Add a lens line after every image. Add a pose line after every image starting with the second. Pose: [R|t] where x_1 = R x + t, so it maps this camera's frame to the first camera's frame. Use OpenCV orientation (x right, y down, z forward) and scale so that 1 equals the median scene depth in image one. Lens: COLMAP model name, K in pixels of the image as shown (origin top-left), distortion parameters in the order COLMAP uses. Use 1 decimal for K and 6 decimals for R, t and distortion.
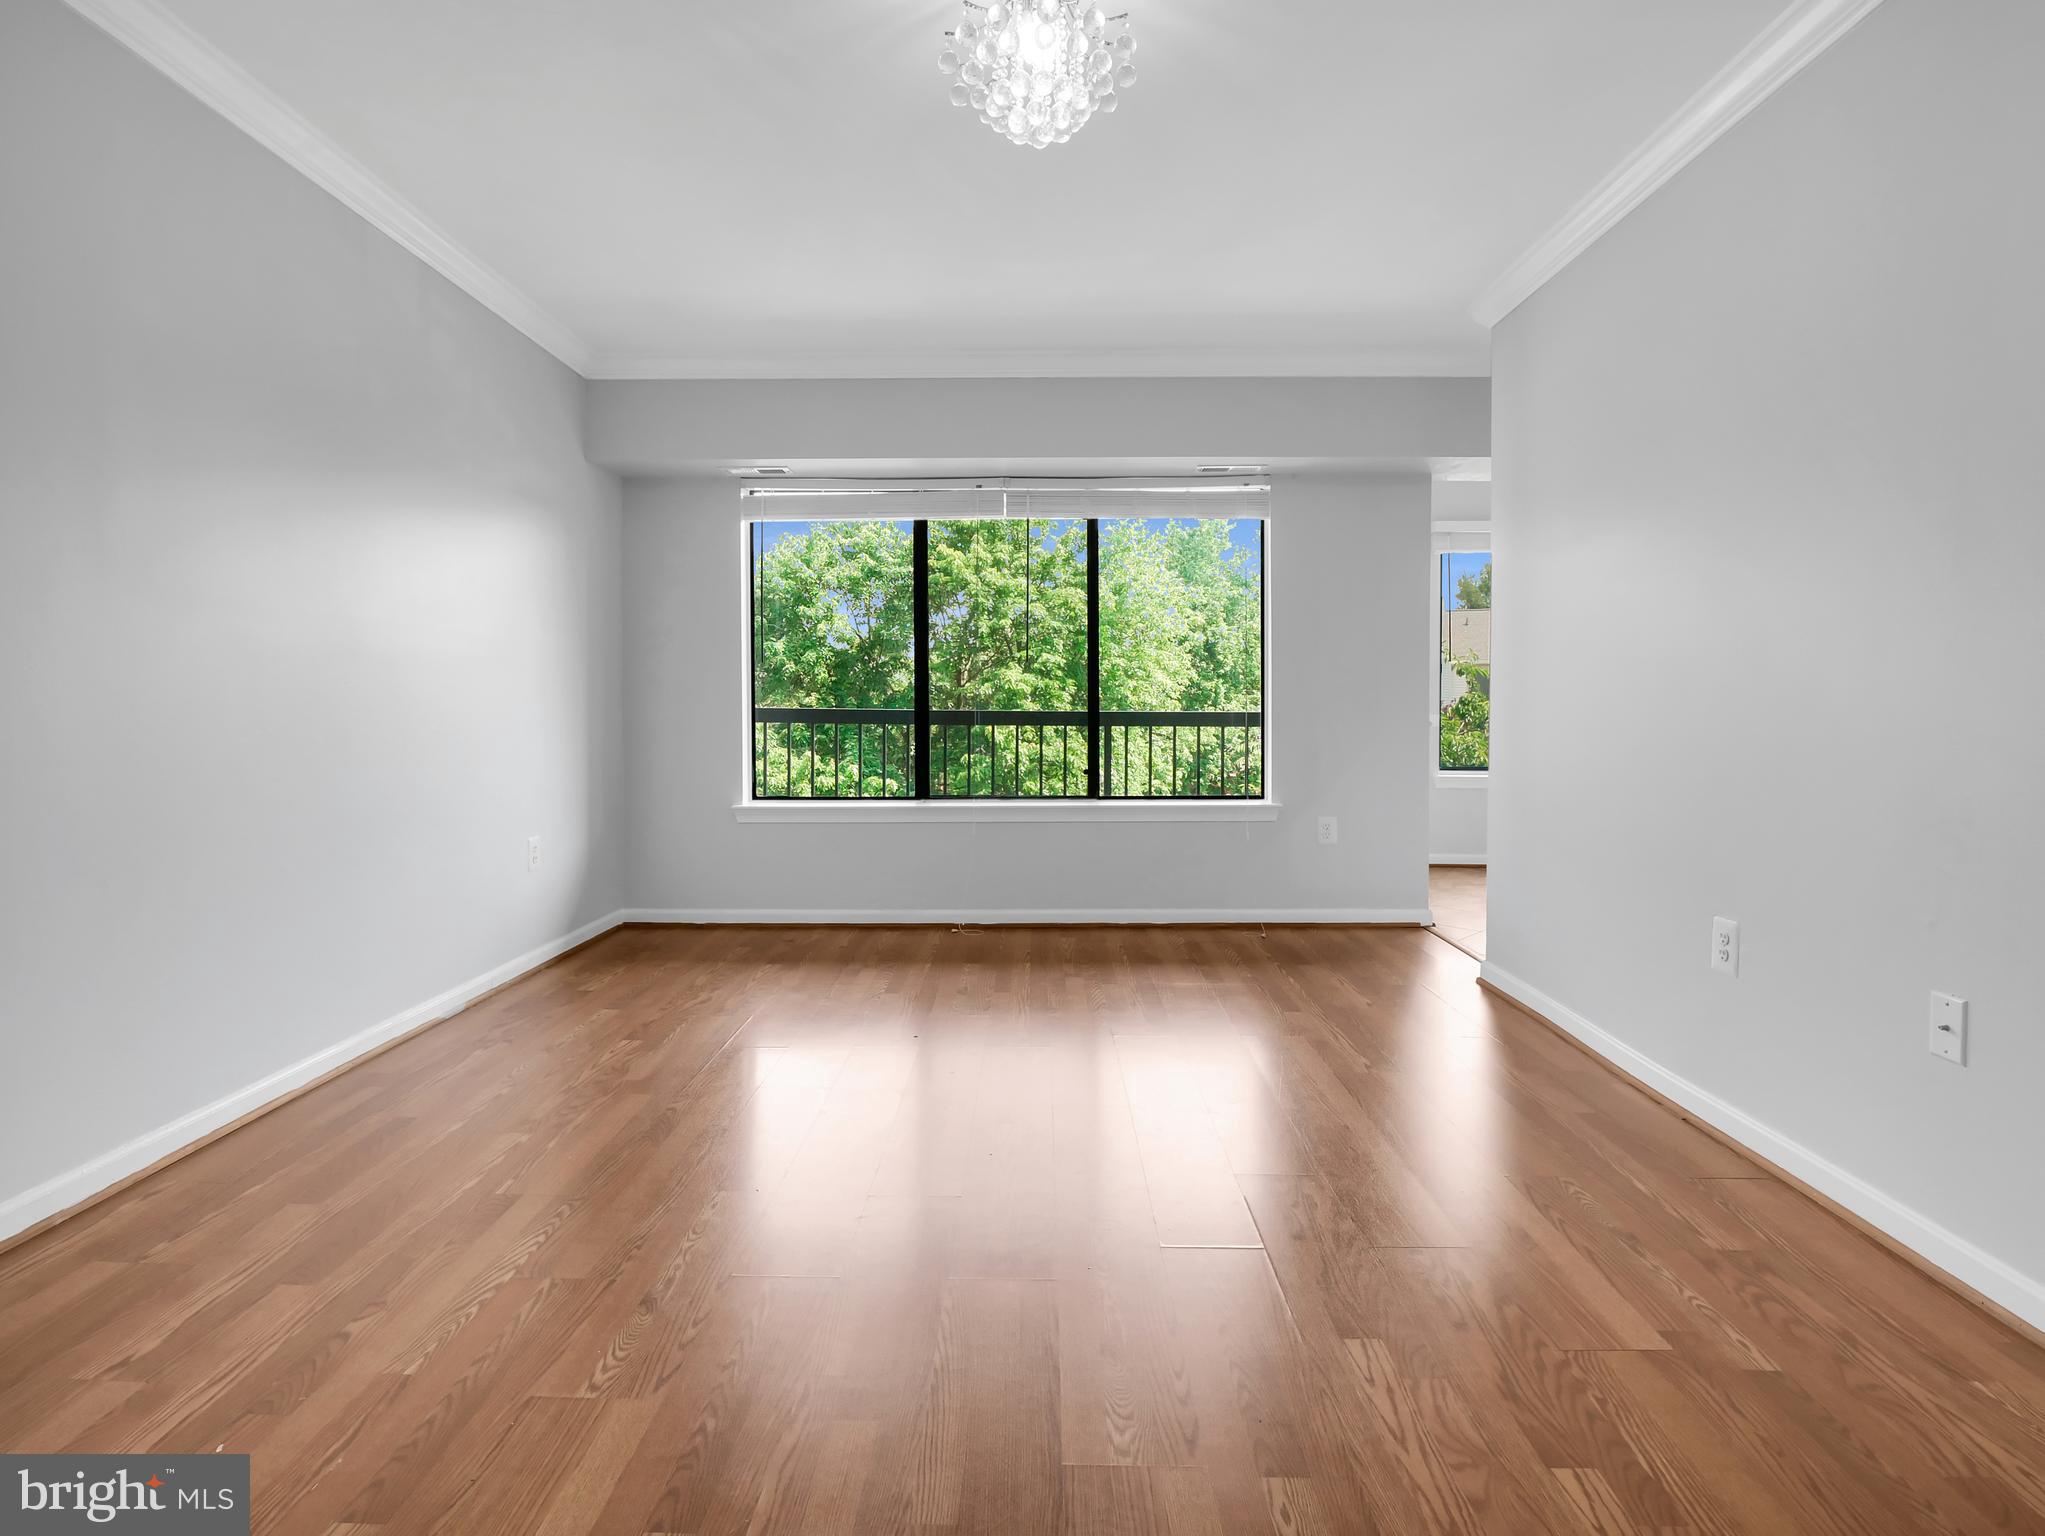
lens RADIAL K [[1016.0, 0, 1059.6], [0, 1016.0, 731.2], [0, 0, 1]] dist [-0.015907, -0.004441]
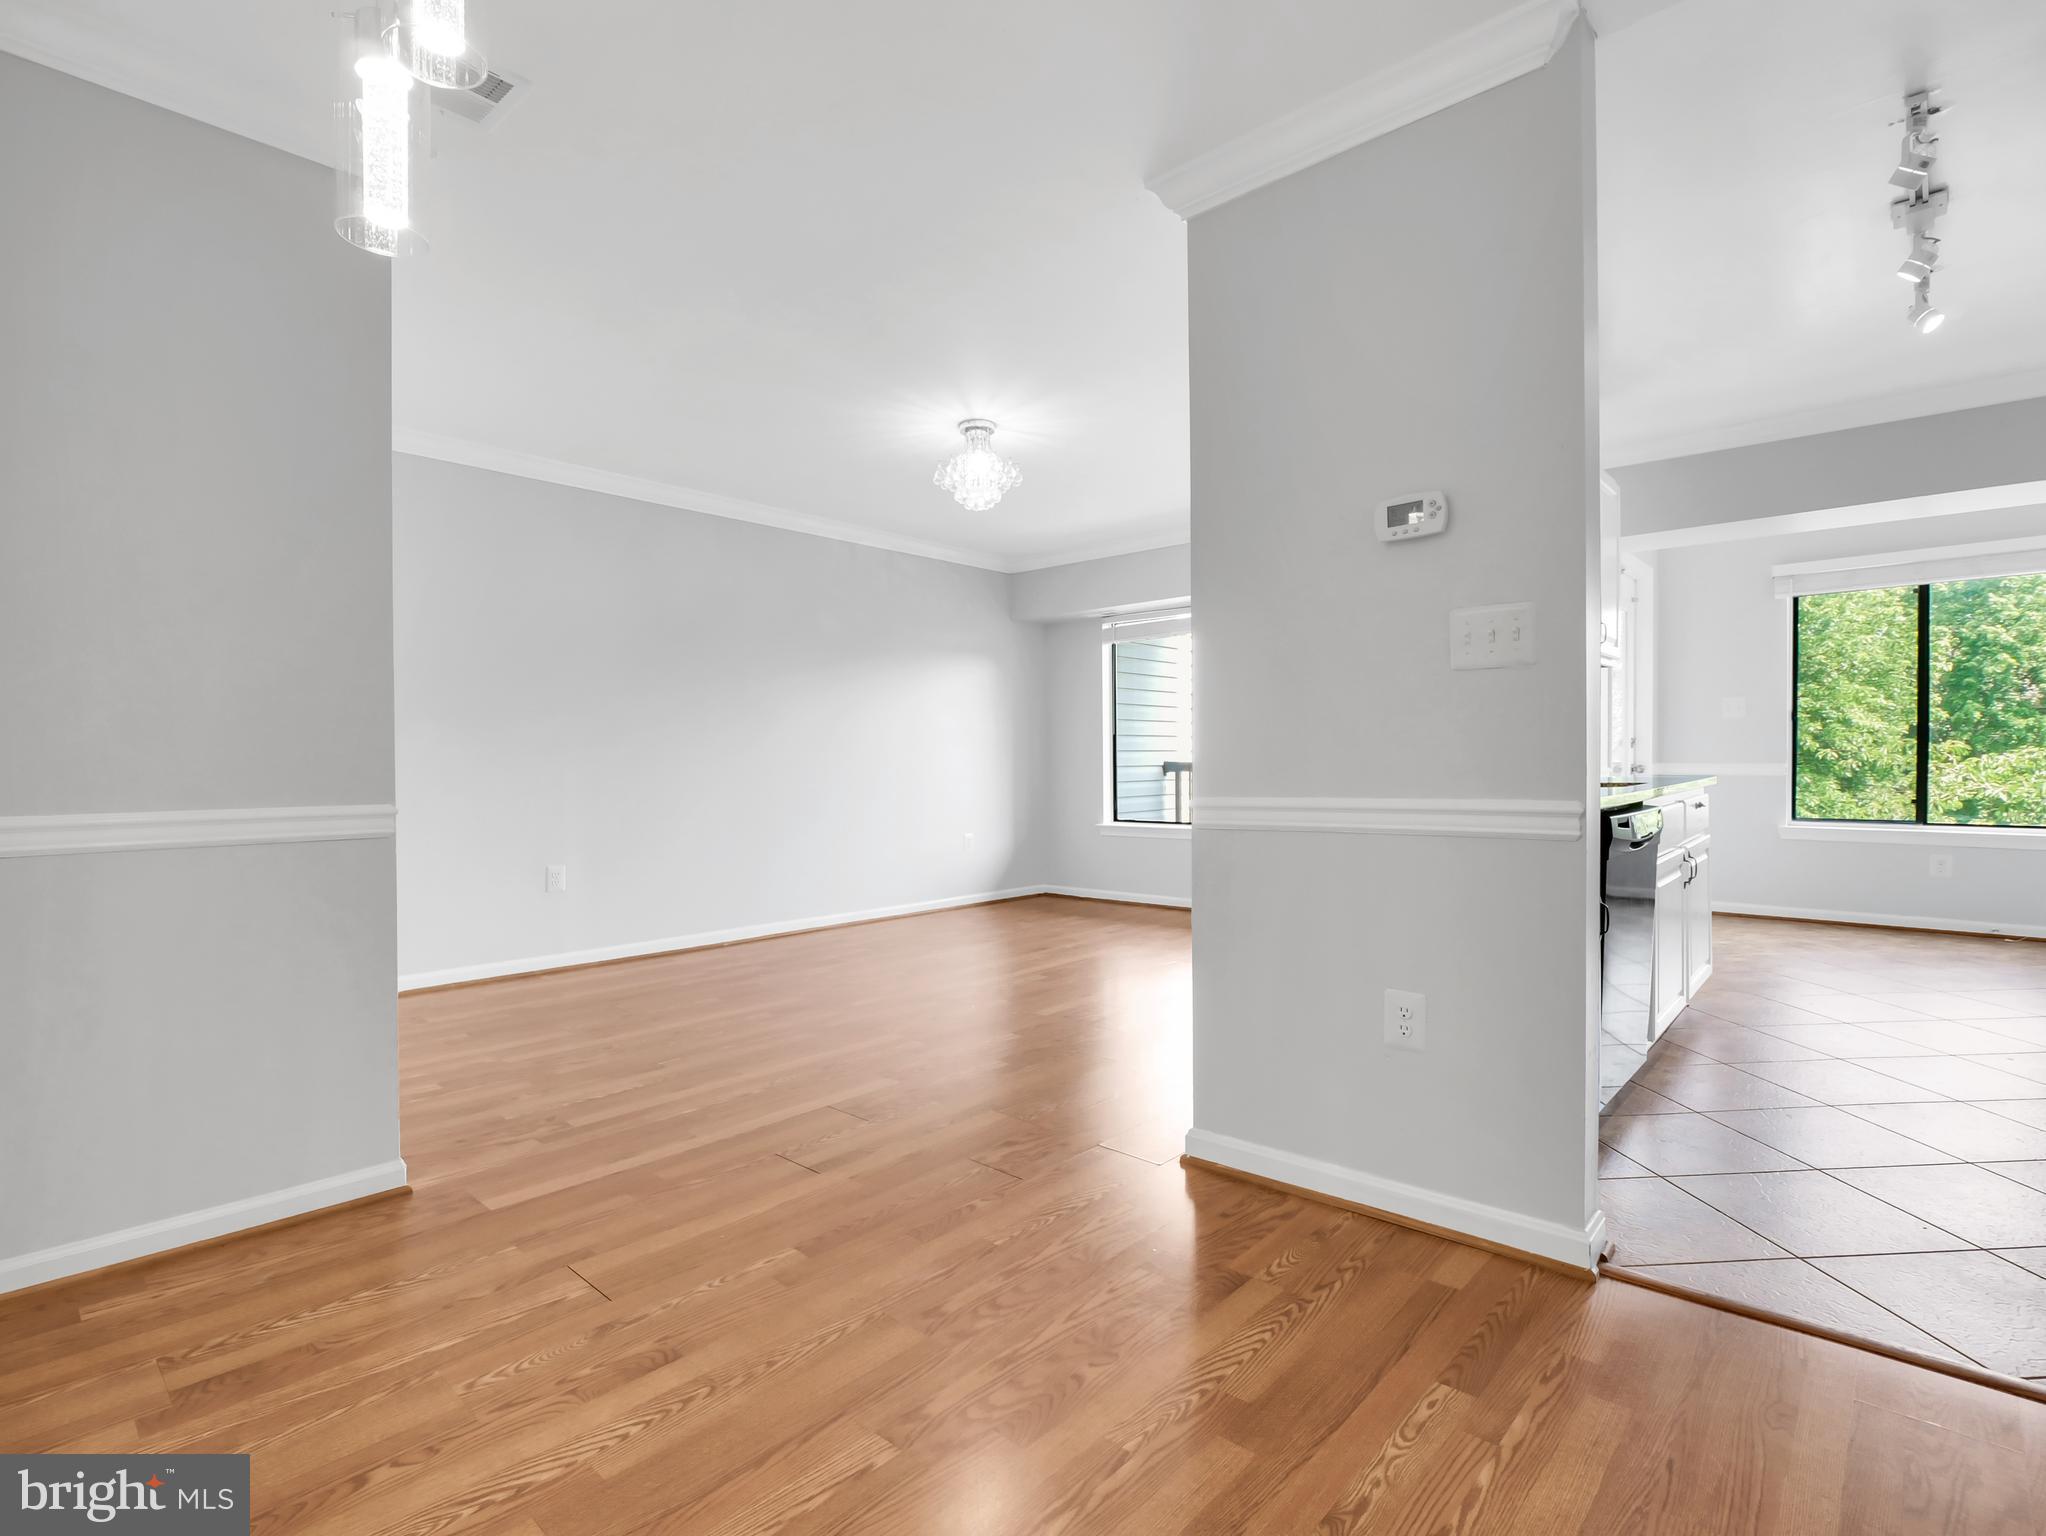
lens RADIAL K [[1016.5, 0, 994.8], [0, 1016.5, 784.0], [0, 0, 1]] dist [-0.015907, -0.004441]
pose [[0.717154, 0.010663, -0.696834, 0.647424], [-0.009740, 0.999939, 0.005277, 0.003804], [0.696847, 0.003002, 0.717213, -0.241439]]
